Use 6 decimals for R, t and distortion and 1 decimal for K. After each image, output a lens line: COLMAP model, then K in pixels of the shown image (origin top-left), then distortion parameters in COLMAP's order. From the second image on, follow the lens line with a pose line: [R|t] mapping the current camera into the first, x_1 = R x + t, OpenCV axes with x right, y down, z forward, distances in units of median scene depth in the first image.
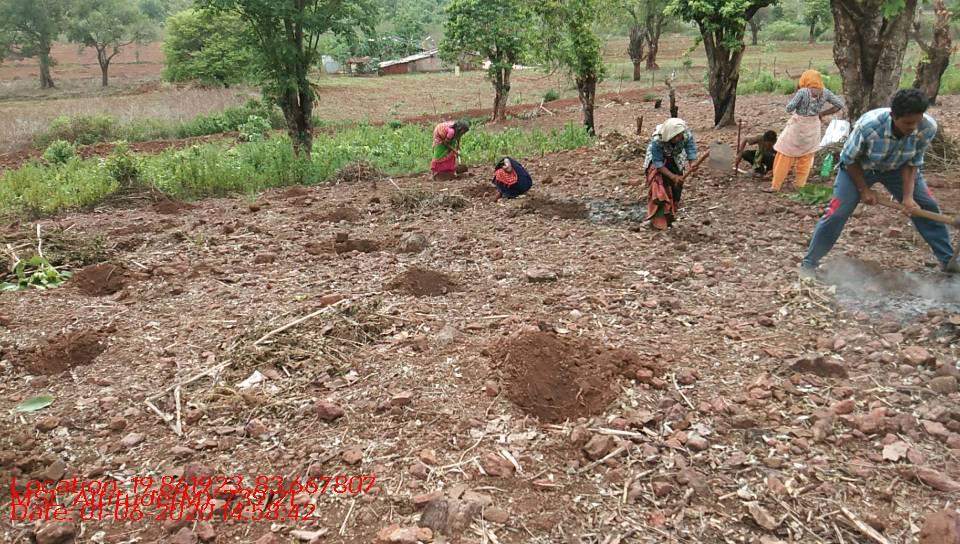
lens RADIAL K [[748.4, 0, 480.0], [0, 748.4, 272.0], [0, 0, 1]] dist [0.047147, -0.102681]
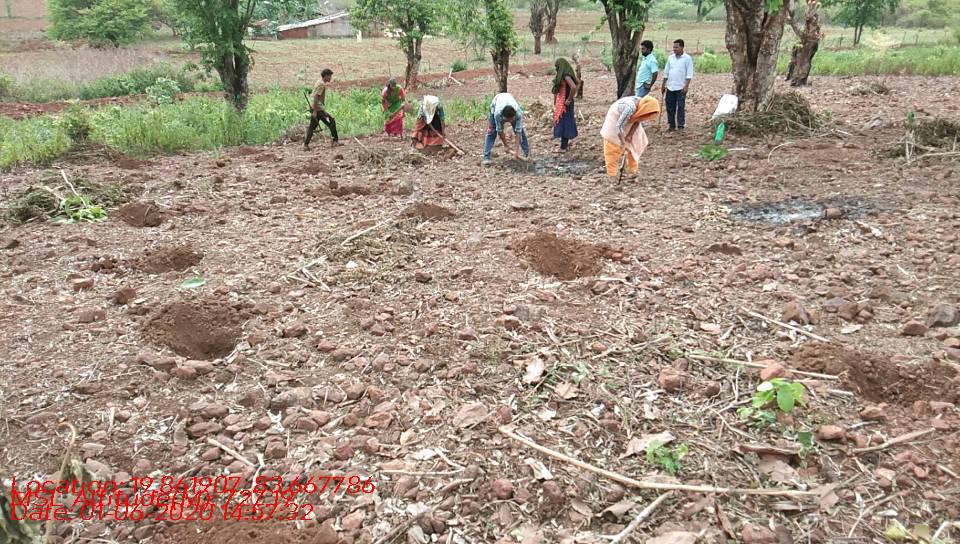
lens RADIAL K [[760.7, 0, 480.0], [0, 760.7, 272.0], [0, 0, 1]] dist [0.100901, -0.236358]
pose [[0.989896, -0.008550, 0.141538, -0.106099], [0.003808, 0.999423, 0.033745, 0.043063], [-0.141745, -0.032865, 0.989358, -0.193875]]
